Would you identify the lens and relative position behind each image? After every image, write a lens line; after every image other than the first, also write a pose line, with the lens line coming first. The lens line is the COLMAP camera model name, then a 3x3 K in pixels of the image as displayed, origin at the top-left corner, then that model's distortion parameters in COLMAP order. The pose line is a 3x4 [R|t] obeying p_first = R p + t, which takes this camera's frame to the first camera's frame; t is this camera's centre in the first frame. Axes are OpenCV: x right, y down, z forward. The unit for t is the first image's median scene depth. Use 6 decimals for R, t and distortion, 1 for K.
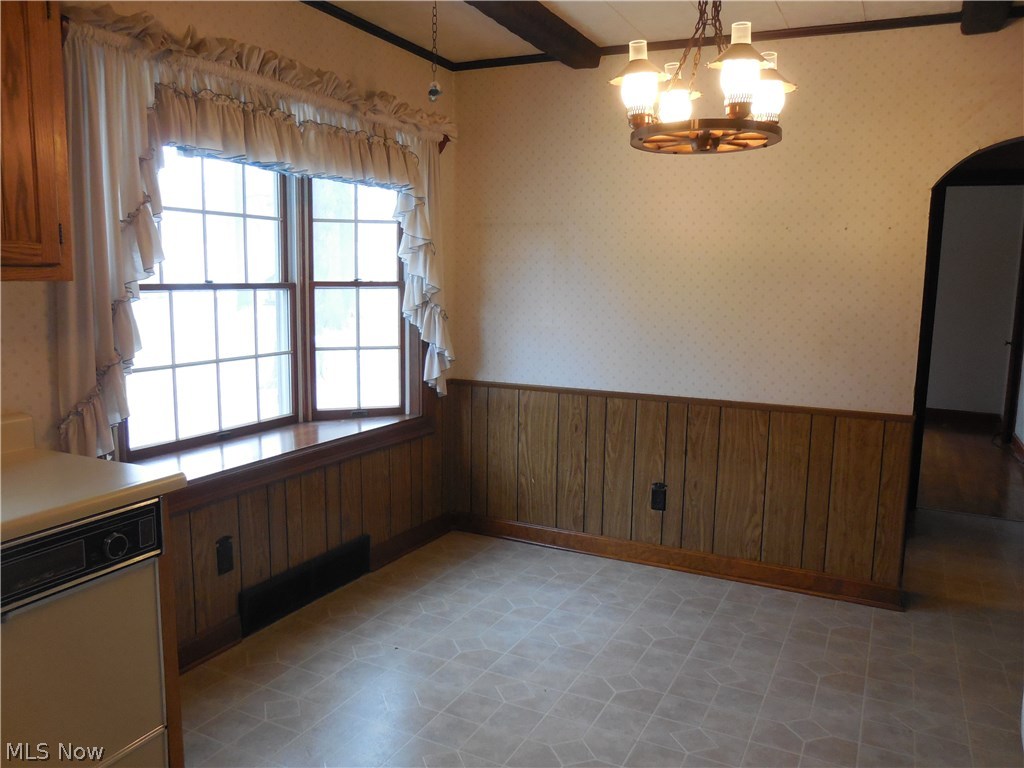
lens RADIAL K [[795.0, 0, 507.3], [0, 795.0, 386.9], [0, 0, 1]] dist [-0.078939, 0.085170]
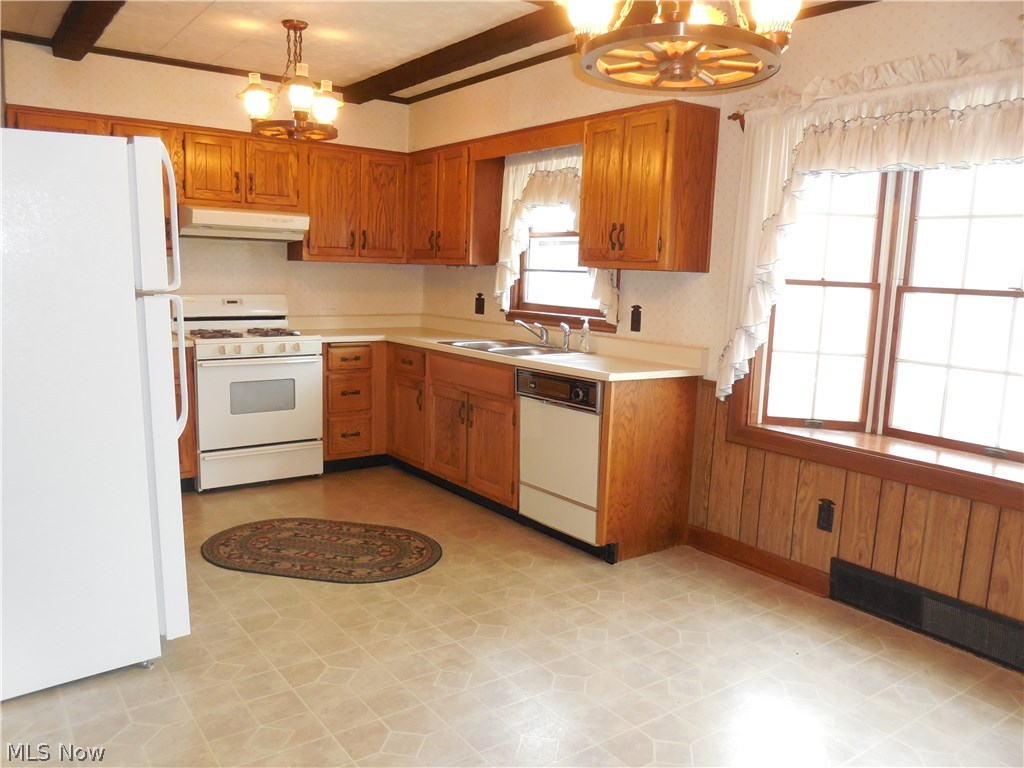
lens RADIAL K [[795.0, 0, 507.3], [0, 795.0, 386.9], [0, 0, 1]] dist [-0.078939, 0.085170]
pose [[-0.461601, 0.112727, -0.879896, 0.851799], [-0.155789, 0.966176, 0.205508, -0.134571], [0.873301, 0.231941, -0.428426, 1.030766]]
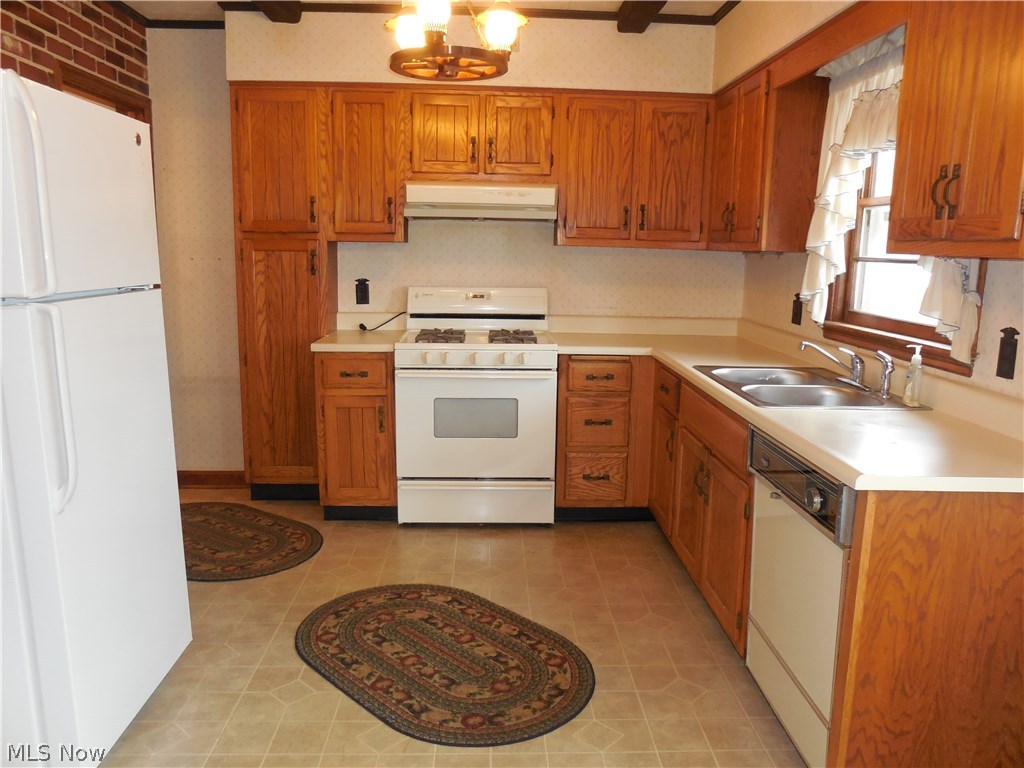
lens RADIAL K [[795.0, 0, 507.3], [0, 795.0, 386.9], [0, 0, 1]] dist [-0.078939, 0.085170]
pose [[-0.875146, 0.067136, -0.479179, 0.215096], [-0.088520, 0.951399, 0.294966, -0.139245], [0.475693, 0.300555, -0.826670, 0.979269]]
